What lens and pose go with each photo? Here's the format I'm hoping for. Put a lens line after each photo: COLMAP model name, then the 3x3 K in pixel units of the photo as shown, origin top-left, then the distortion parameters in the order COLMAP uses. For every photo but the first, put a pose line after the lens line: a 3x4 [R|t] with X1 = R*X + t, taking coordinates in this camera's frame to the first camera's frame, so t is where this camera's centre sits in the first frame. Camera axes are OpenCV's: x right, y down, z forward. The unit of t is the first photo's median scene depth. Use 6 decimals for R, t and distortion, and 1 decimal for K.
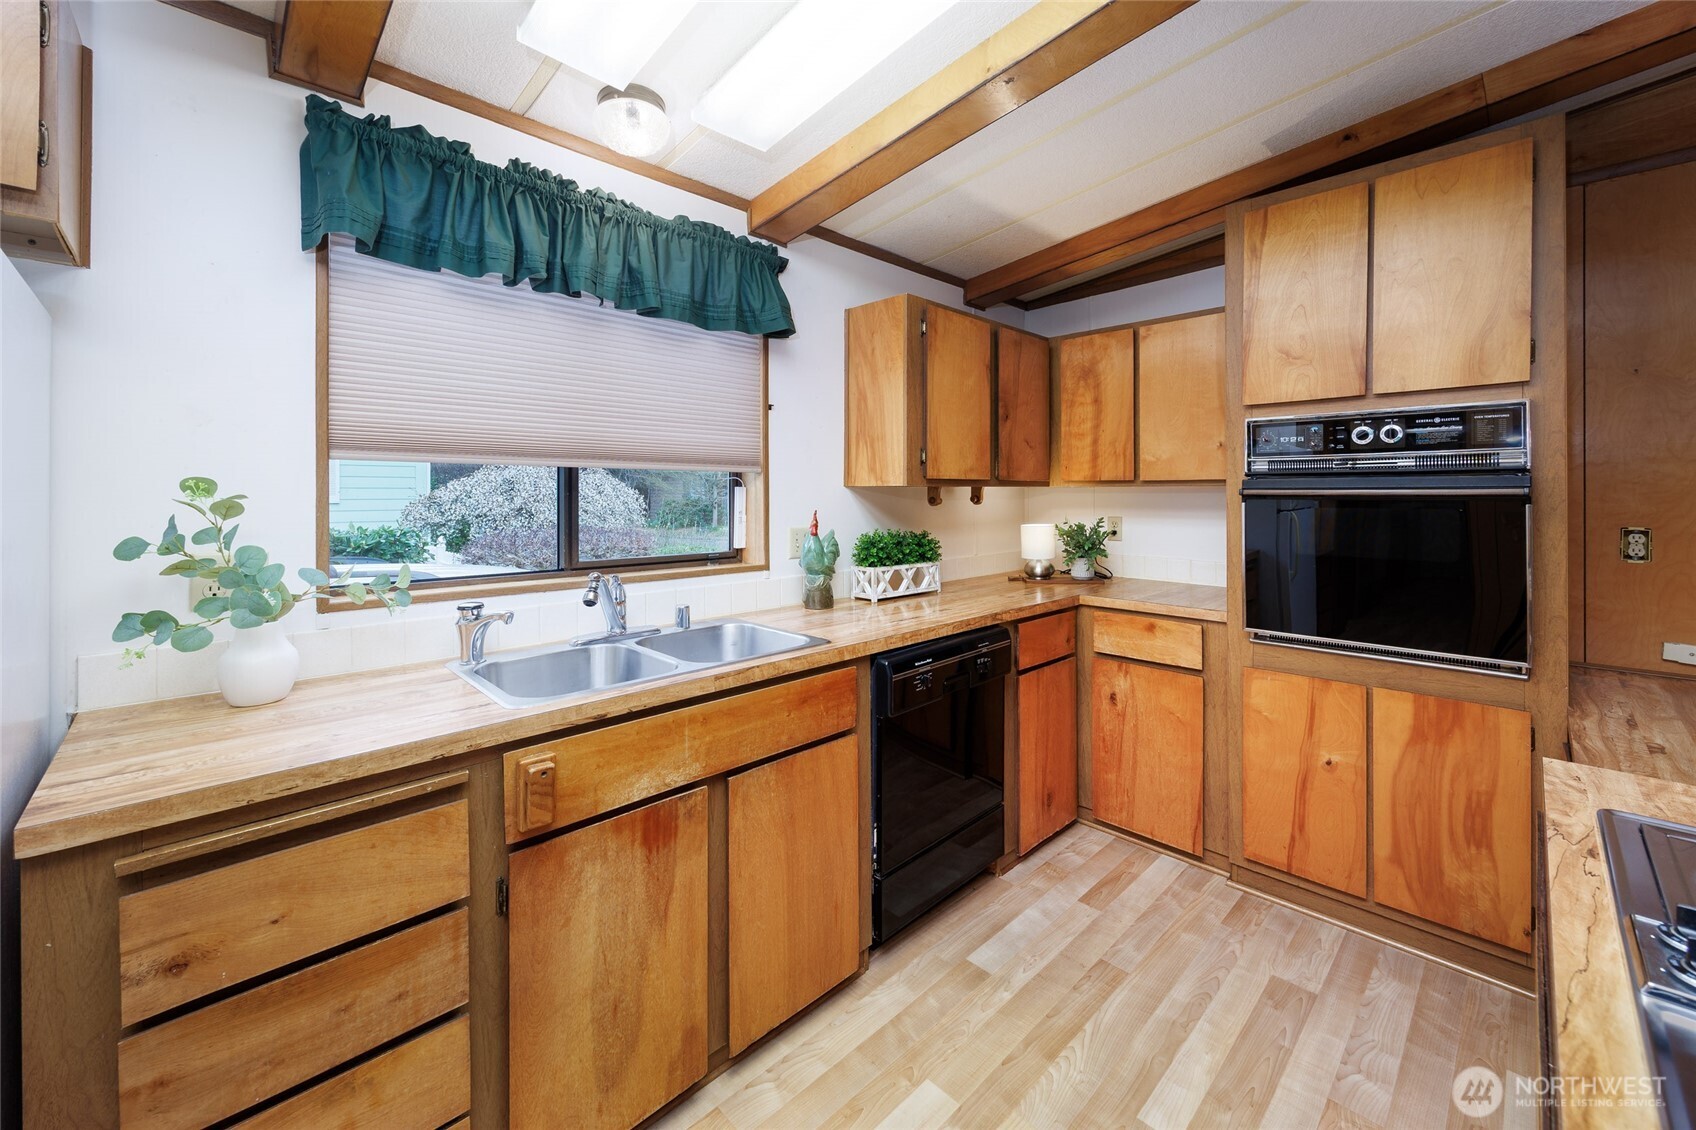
lens RADIAL K [[680.9, 0, 876.6], [0, 680.9, 482.9], [0, 0, 1]] dist [0.000563, 0.000169]
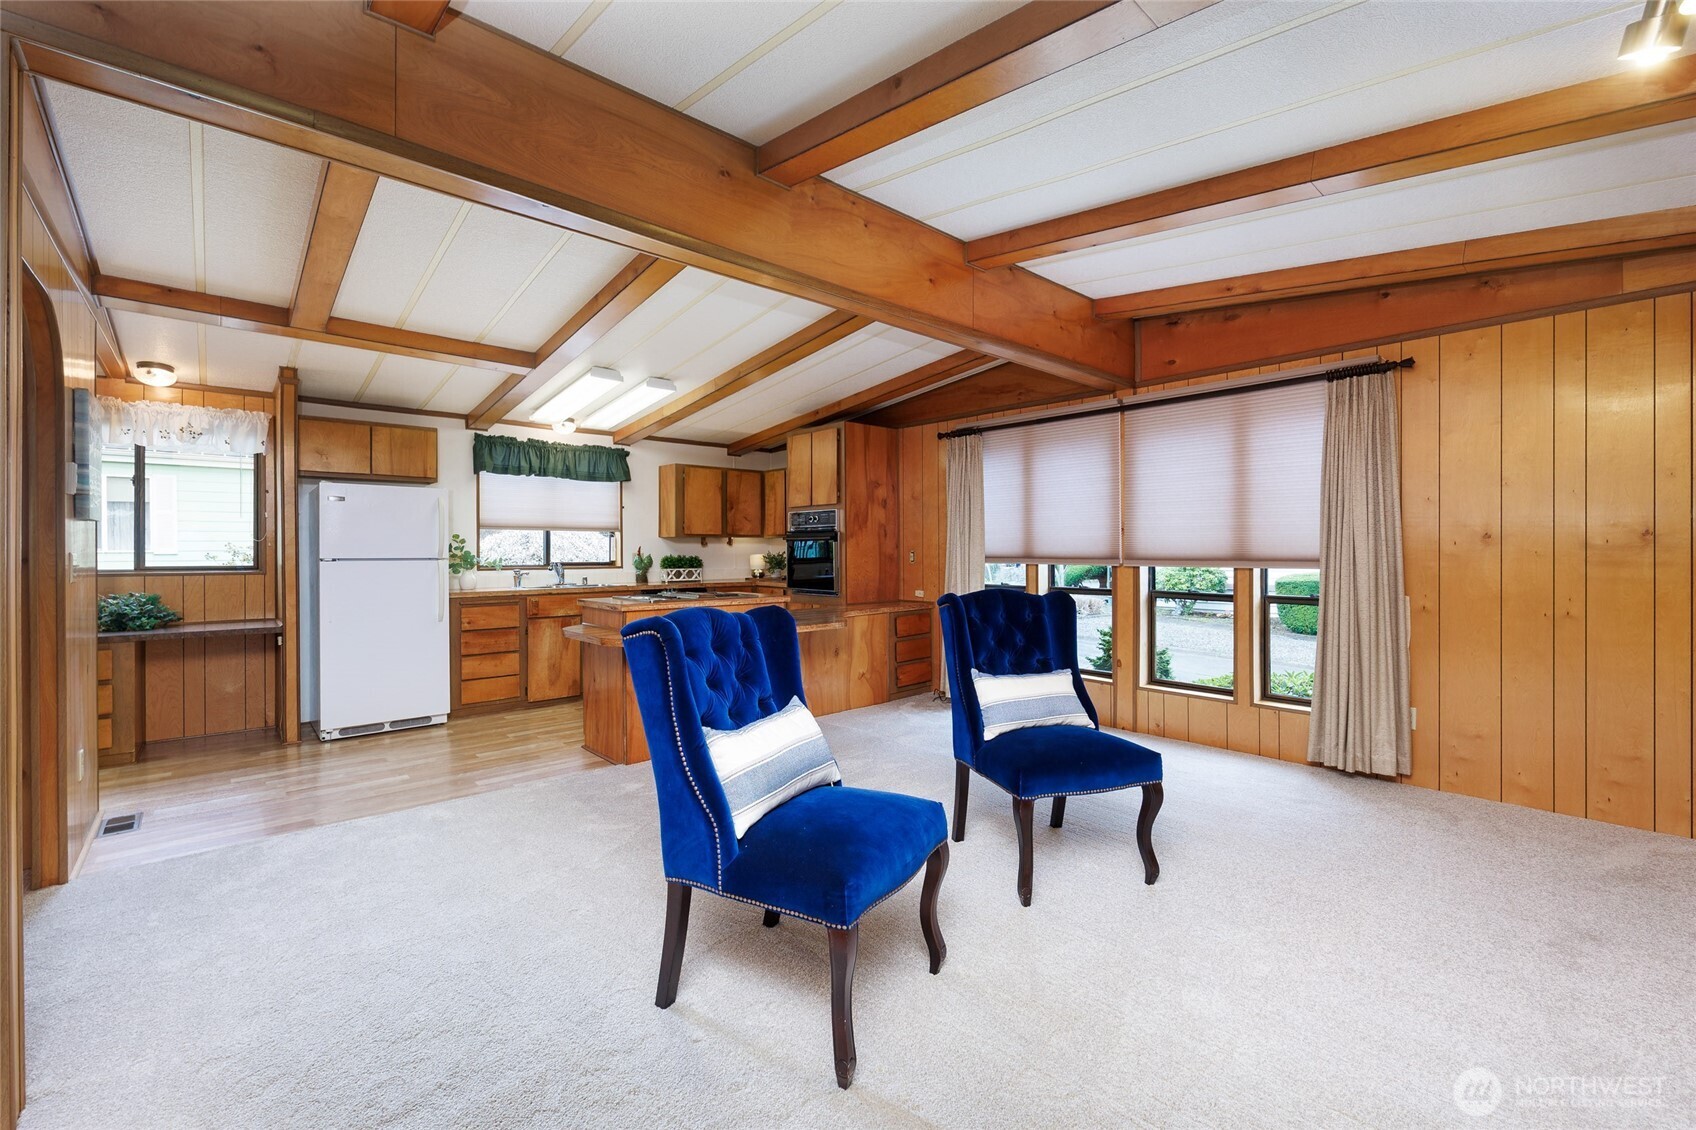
lens RADIAL K [[679.6, 0, 846.8], [0, 679.6, 538.8], [0, 0, 1]] dist [0.002824, 0.000191]
pose [[0.998295, -0.002148, -0.058332, 1.008366], [0.002293, 0.999994, 0.002404, 0.009126], [0.058326, -0.002534, 0.998294, -1.855257]]
